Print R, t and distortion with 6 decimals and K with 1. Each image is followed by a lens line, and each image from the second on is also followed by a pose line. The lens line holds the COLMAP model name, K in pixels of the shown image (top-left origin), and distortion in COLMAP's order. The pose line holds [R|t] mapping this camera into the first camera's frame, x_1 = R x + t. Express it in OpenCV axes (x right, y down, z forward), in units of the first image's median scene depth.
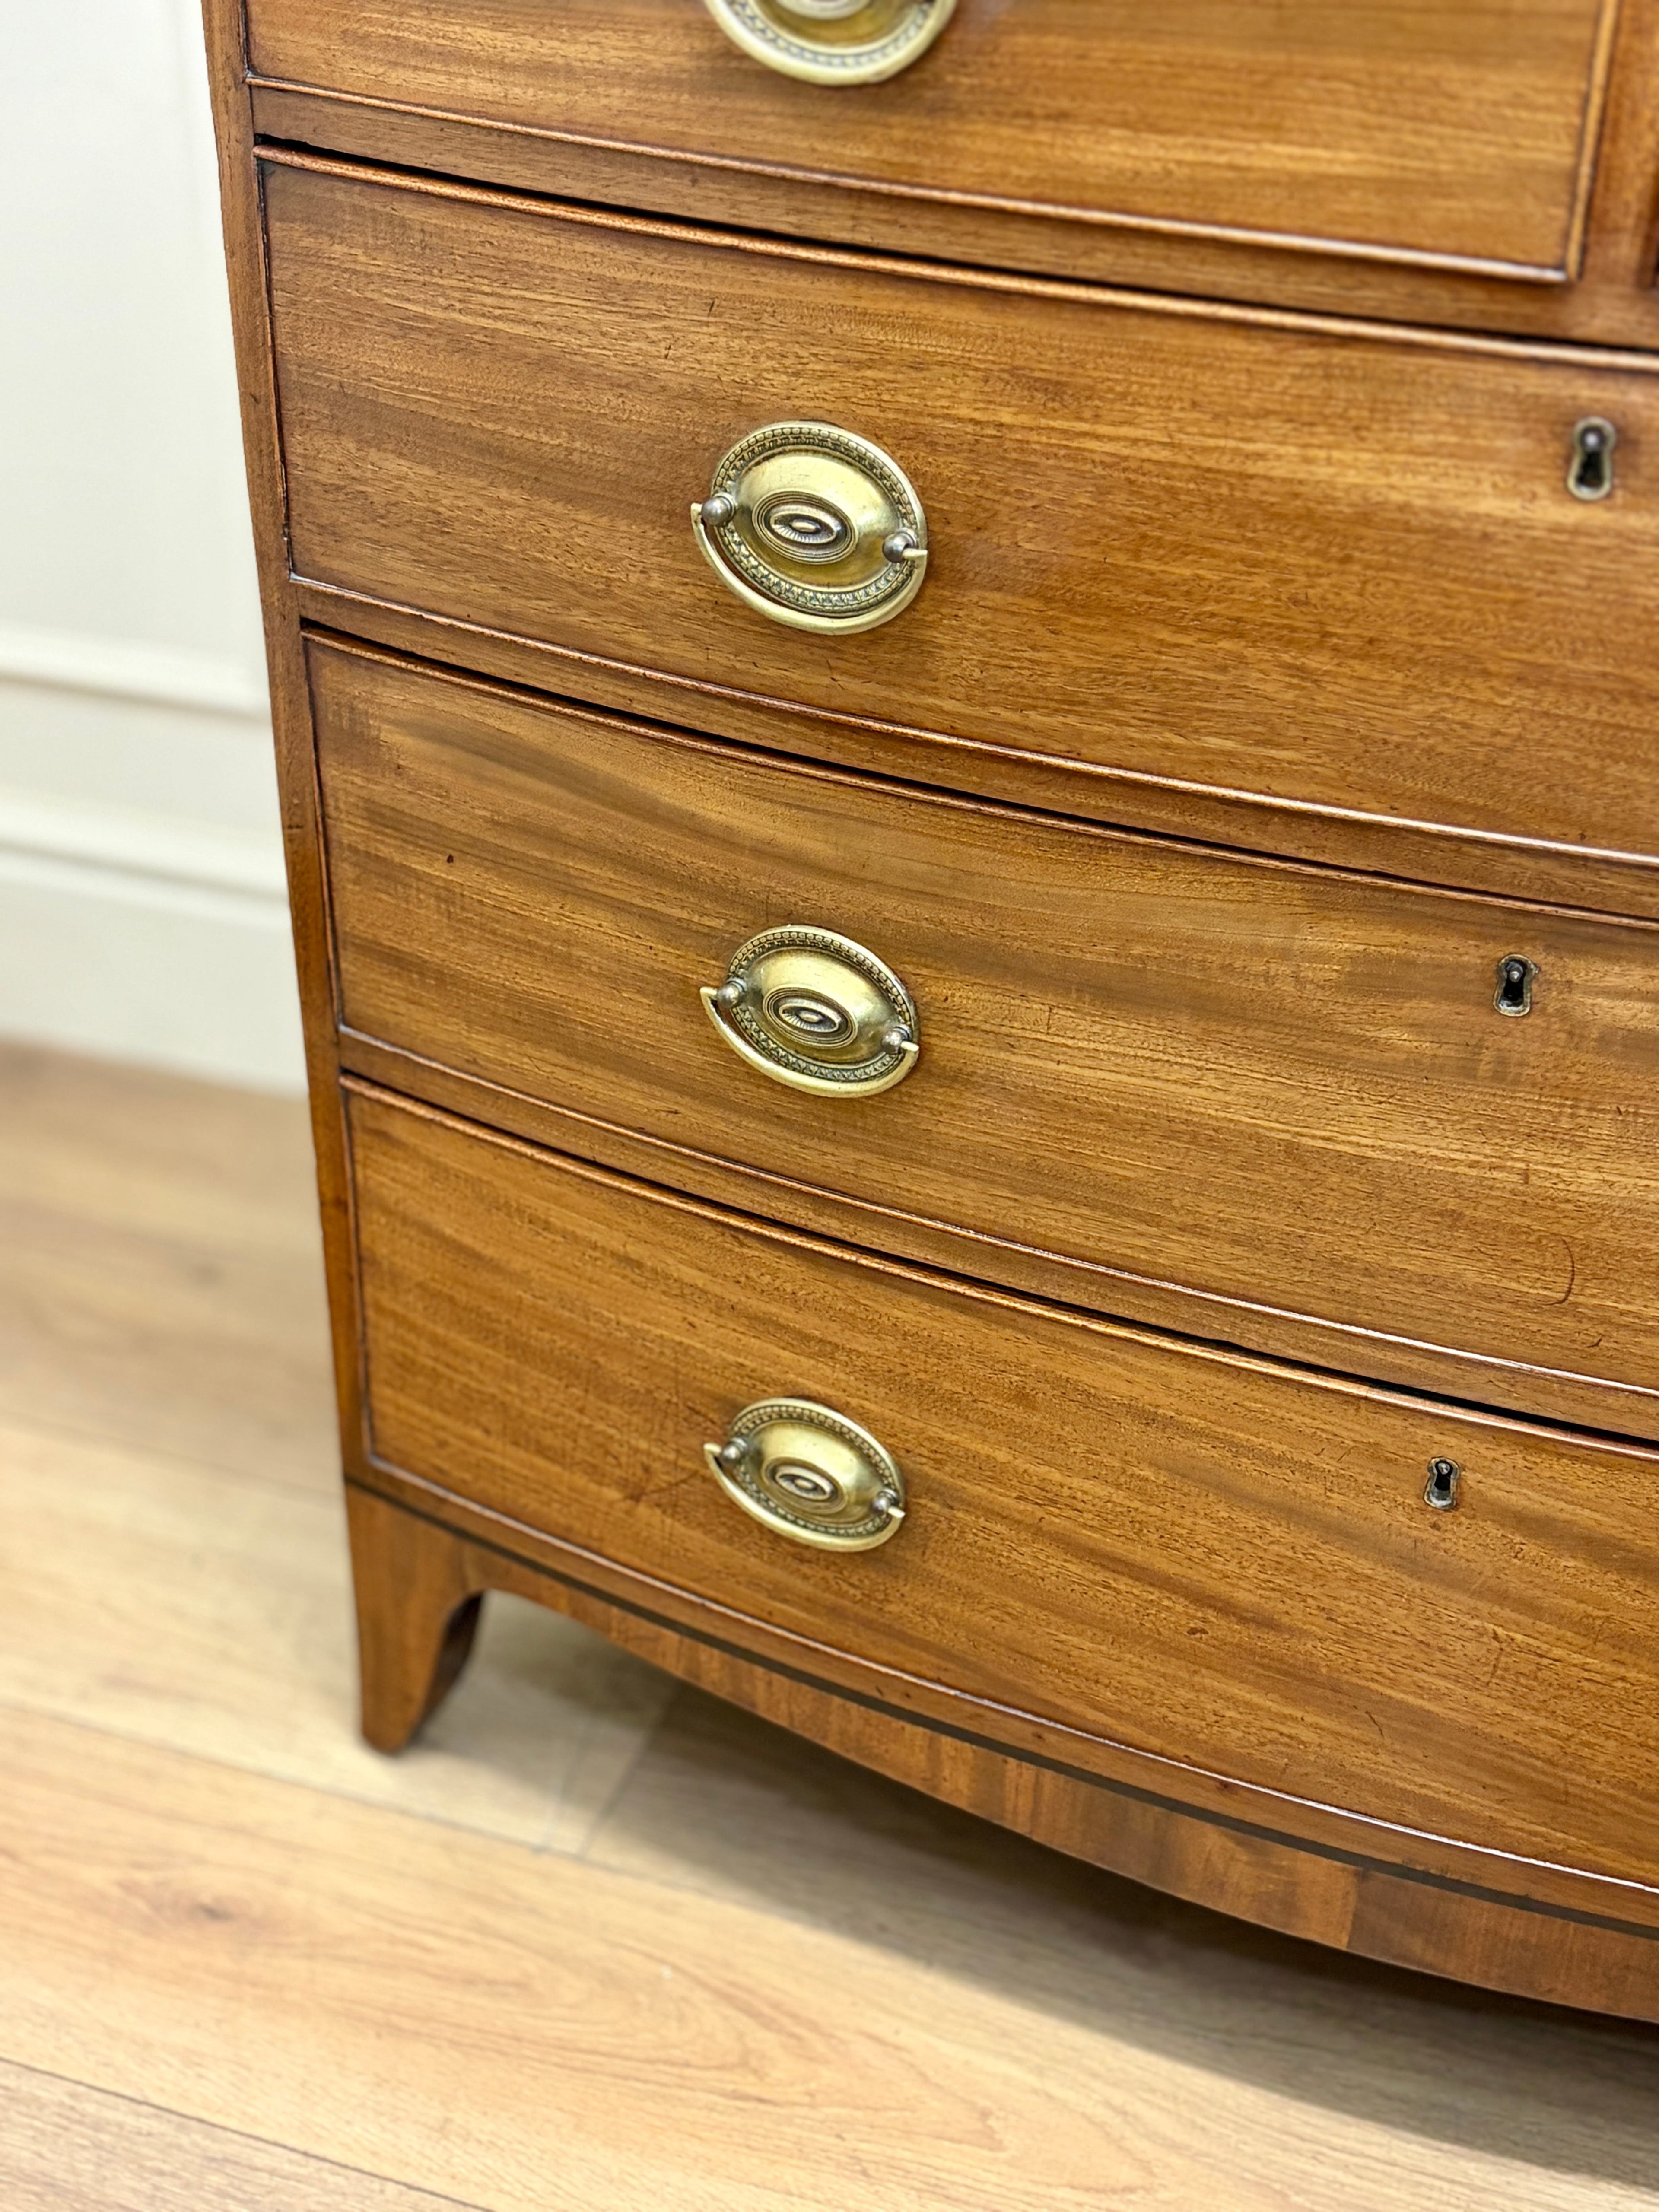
lens RADIAL K [[2996.7, 0, 818.1], [0, 2996.7, 1110.8], [0, 0, 1]] dist [0.080552, 0.000000]
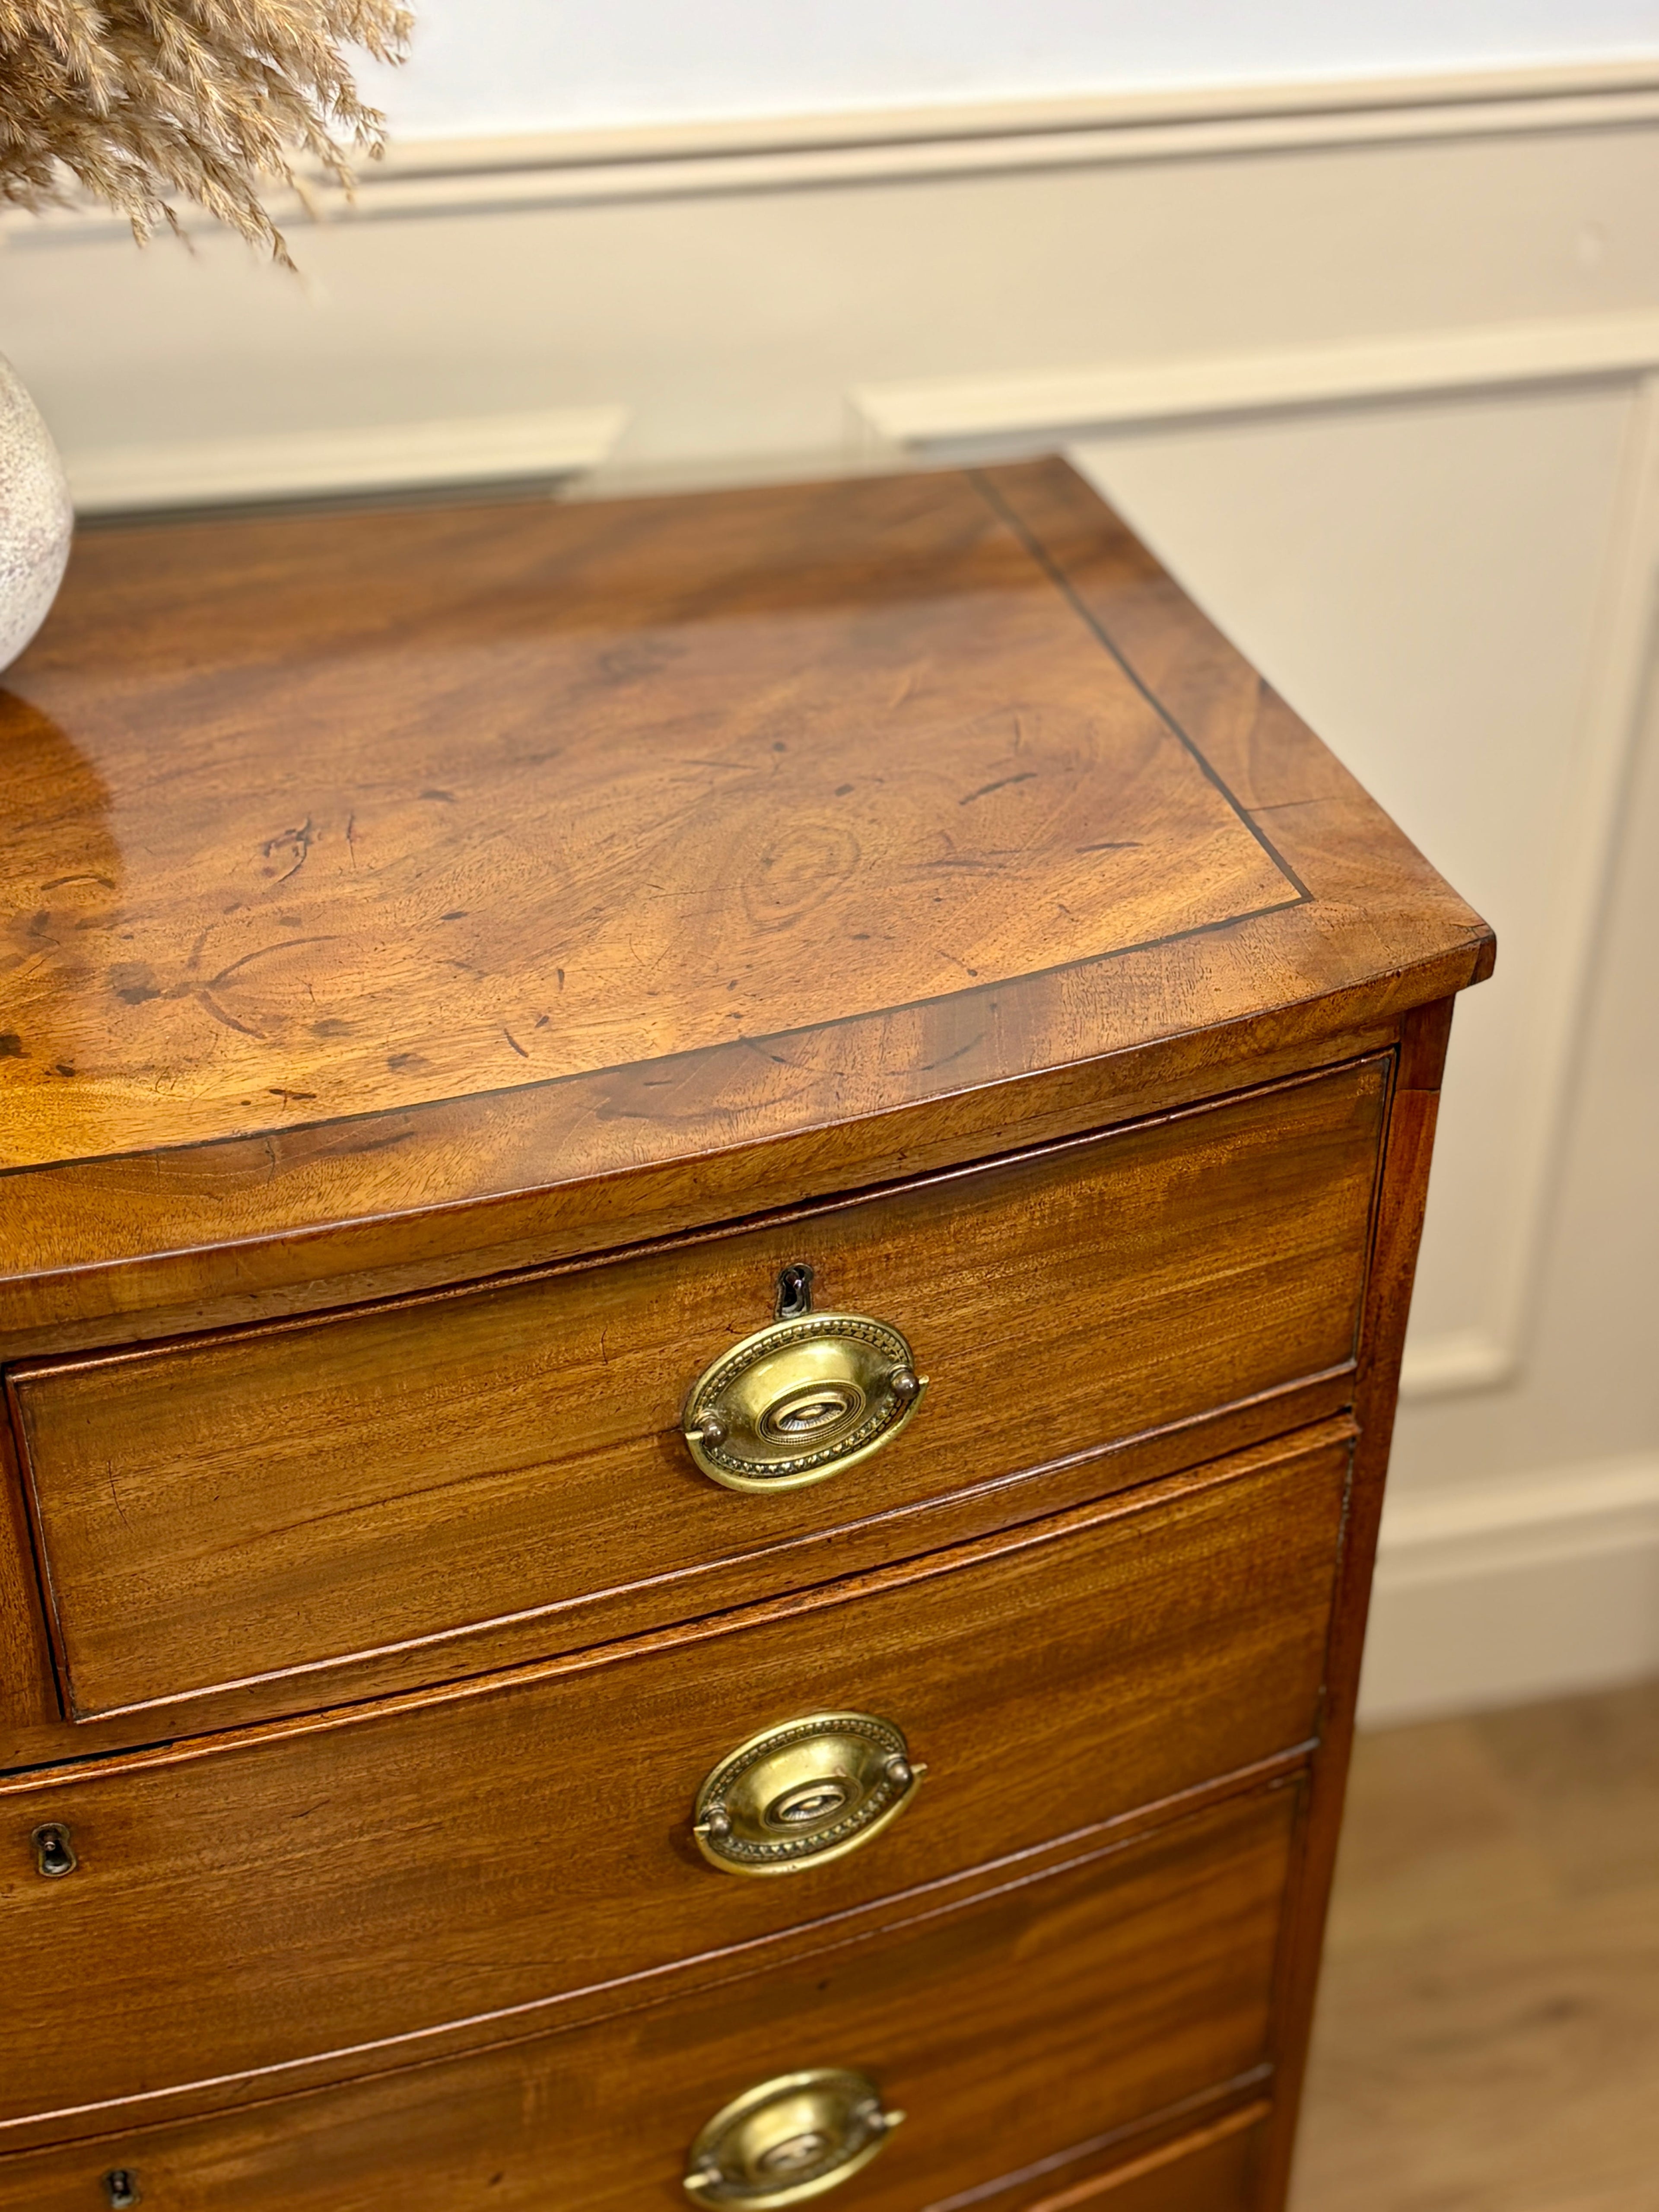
lens RADIAL K [[2996.7, 0, 828.3], [0, 2996.7, 1092.1], [0, 0, 1]] dist [0.080552, 0.000000]
pose [[0.816296, -0.316979, 0.482892, 0.039426], [0.298692, 0.947172, 0.116822, -0.456770], [-0.494412, 0.048875, 0.867853, -0.083231]]
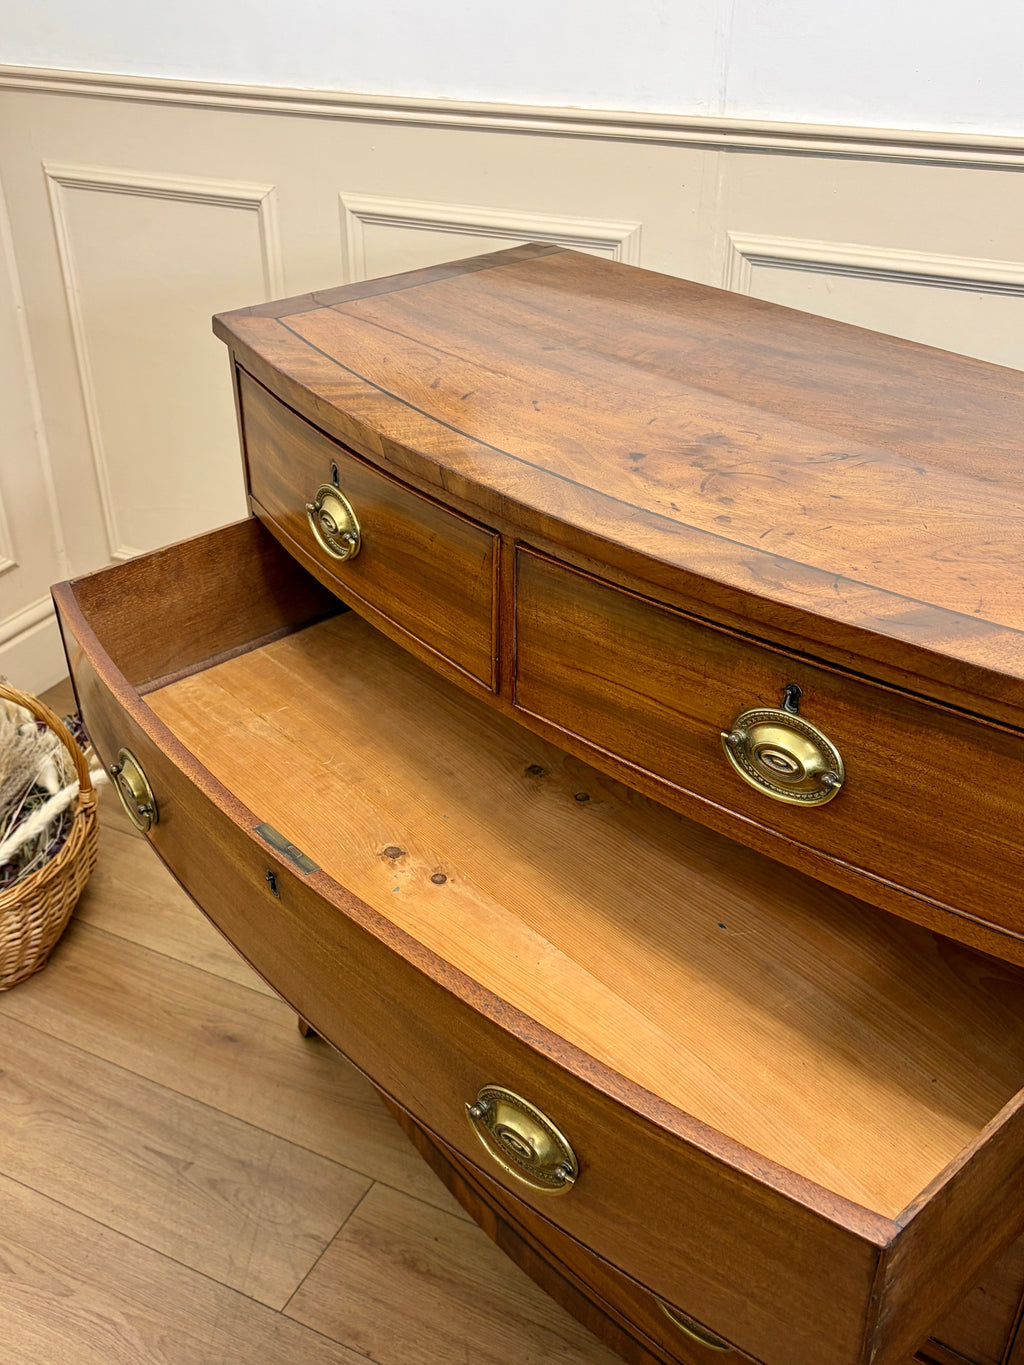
lens RADIAL K [[1317.7, 0, 502.8], [0, 1317.7, 688.7], [0, 0, 1]] dist [0.075892, 0.000000]
pose [[0.877498, 0.240415, -0.414967, 0.651678], [-0.243932, 0.968728, 0.045419, -0.289089], [0.412909, 0.061368, 0.908702, -0.081874]]
